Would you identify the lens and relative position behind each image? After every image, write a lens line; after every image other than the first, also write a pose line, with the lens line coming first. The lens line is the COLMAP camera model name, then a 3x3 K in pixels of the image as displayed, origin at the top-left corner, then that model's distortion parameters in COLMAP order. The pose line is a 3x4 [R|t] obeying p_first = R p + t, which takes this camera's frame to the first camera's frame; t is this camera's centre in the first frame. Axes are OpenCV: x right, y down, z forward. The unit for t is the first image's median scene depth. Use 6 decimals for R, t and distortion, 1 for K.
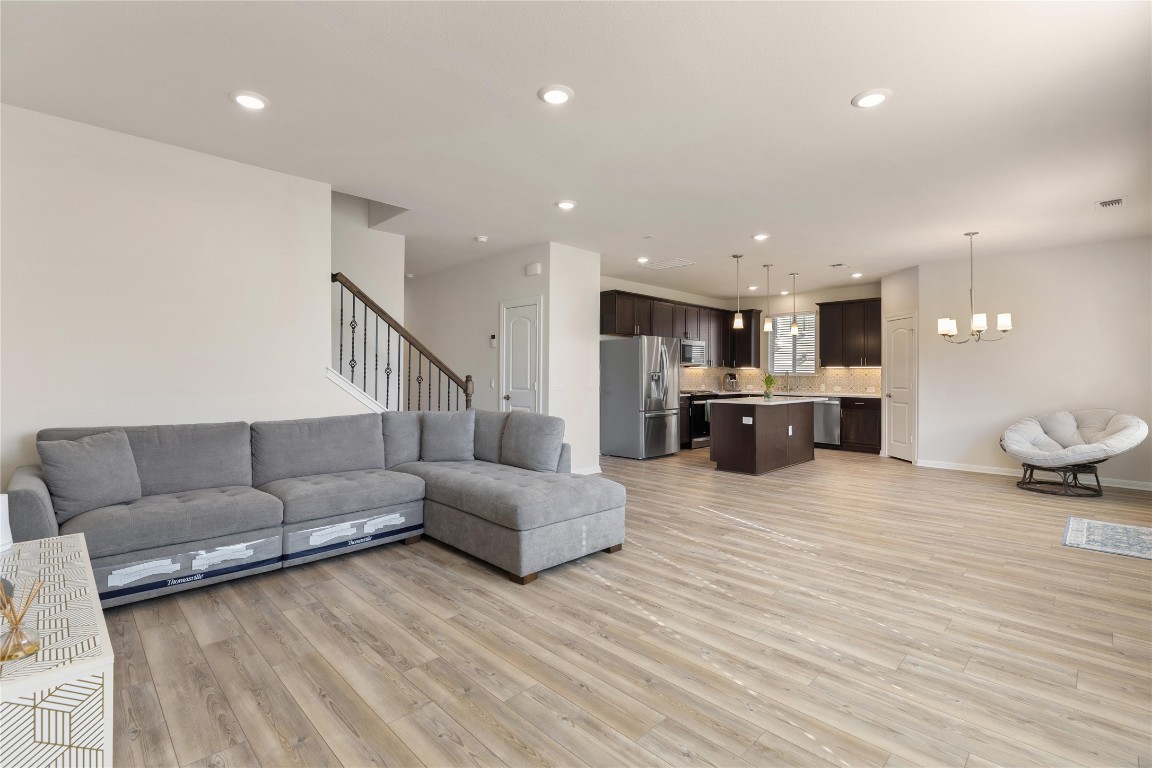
lens RADIAL K [[519.7, 0, 578.3], [0, 519.7, 374.9], [0, 0, 1]] dist [-0.000282, 0.000308]
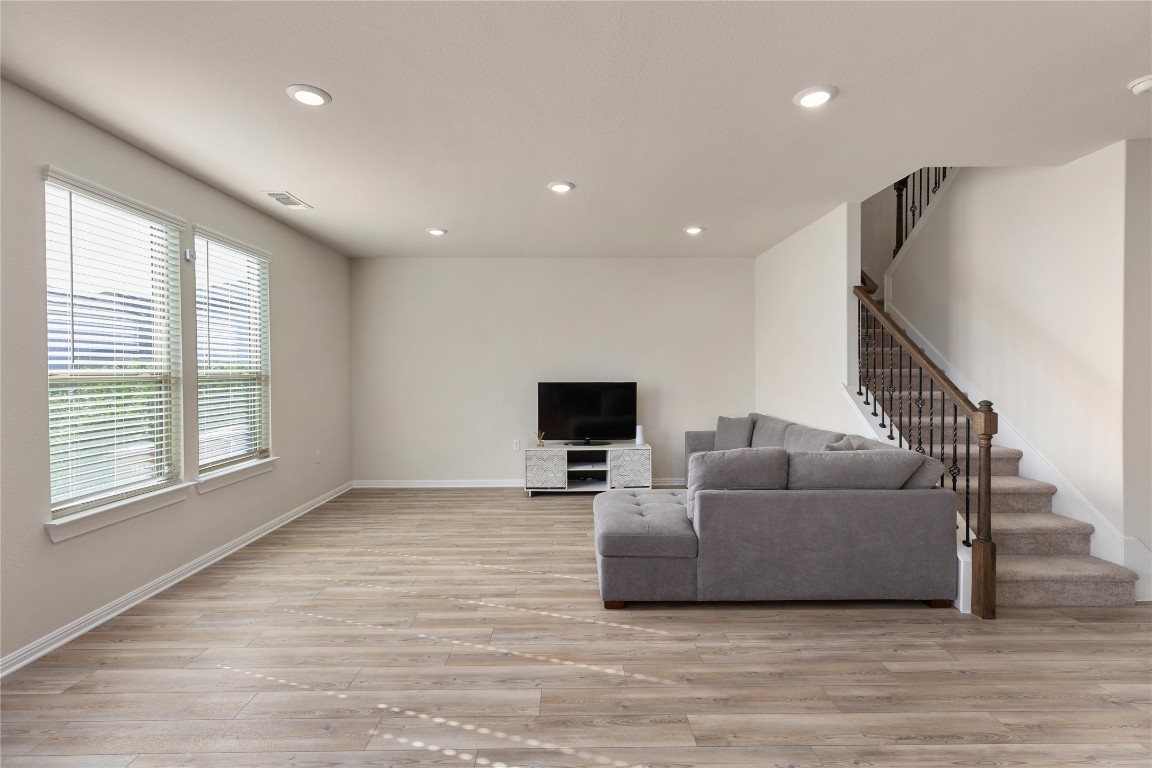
lens RADIAL K [[519.7, 0, 580.9], [0, 519.7, 382.5], [0, 0, 1]] dist [-0.000282, 0.000308]
pose [[-0.687925, 0.015854, -0.725609, 0.992546], [0.003955, 0.999828, 0.018096, -0.058368], [0.725771, 0.009579, -0.687870, 2.159442]]
